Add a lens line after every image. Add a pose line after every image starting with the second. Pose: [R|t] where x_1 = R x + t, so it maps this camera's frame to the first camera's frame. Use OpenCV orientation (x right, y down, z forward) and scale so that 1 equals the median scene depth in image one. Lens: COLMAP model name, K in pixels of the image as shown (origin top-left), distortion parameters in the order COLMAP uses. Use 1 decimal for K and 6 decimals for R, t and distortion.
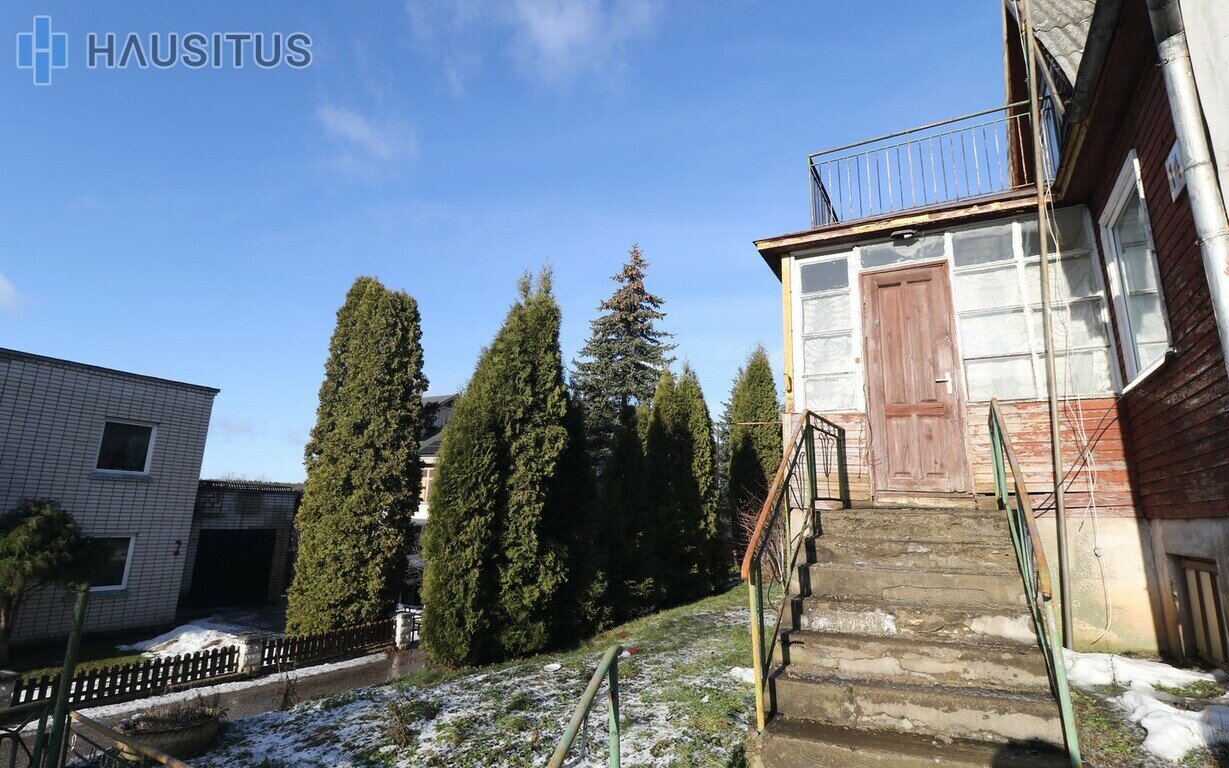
lens RADIAL K [[625.2, 0, 613.6], [0, 625.2, 372.7], [0, 0, 1]] dist [0.000994, -0.000075]
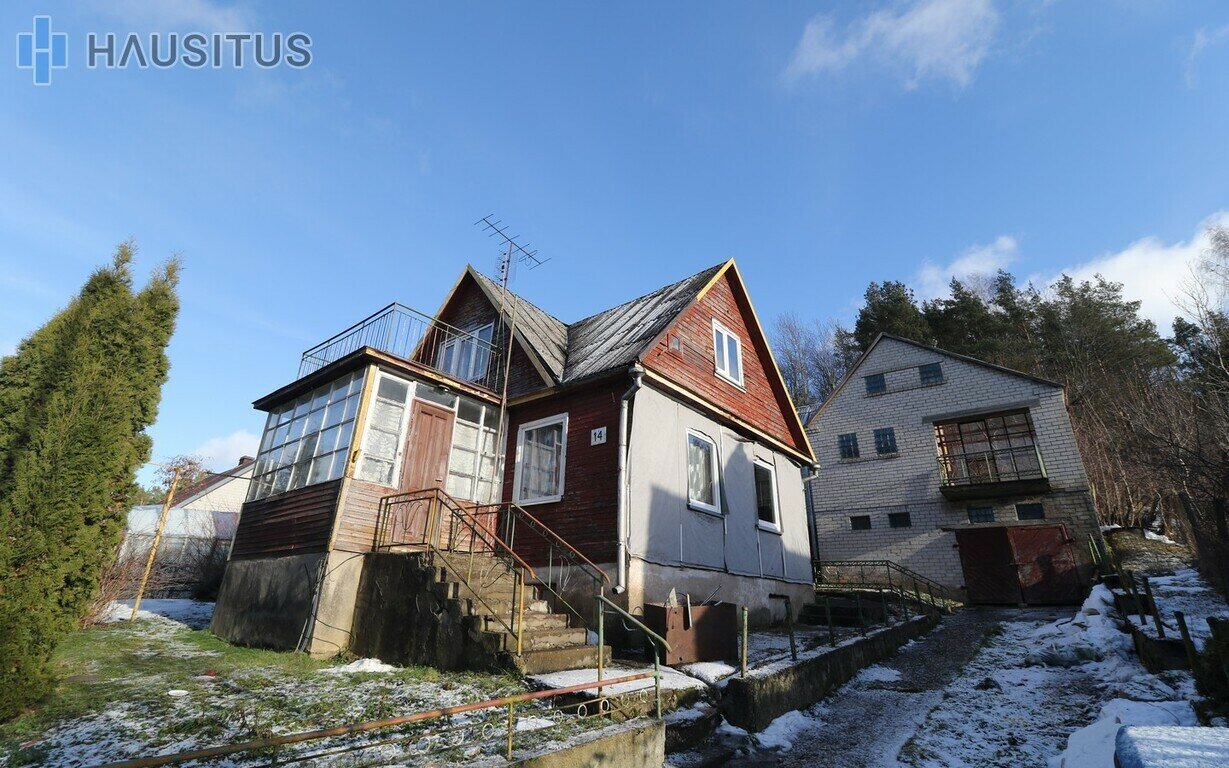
lens RADIAL K [[568.4, 0, 617.6], [0, 568.4, 376.5], [0, 0, 1]] dist [-0.008498, -0.008473]
pose [[0.190000, 0.370530, 0.909180, -0.855328], [-0.225439, 0.917770, -0.326918, 0.143492], [-0.955551, -0.142850, 0.257908, 0.179371]]
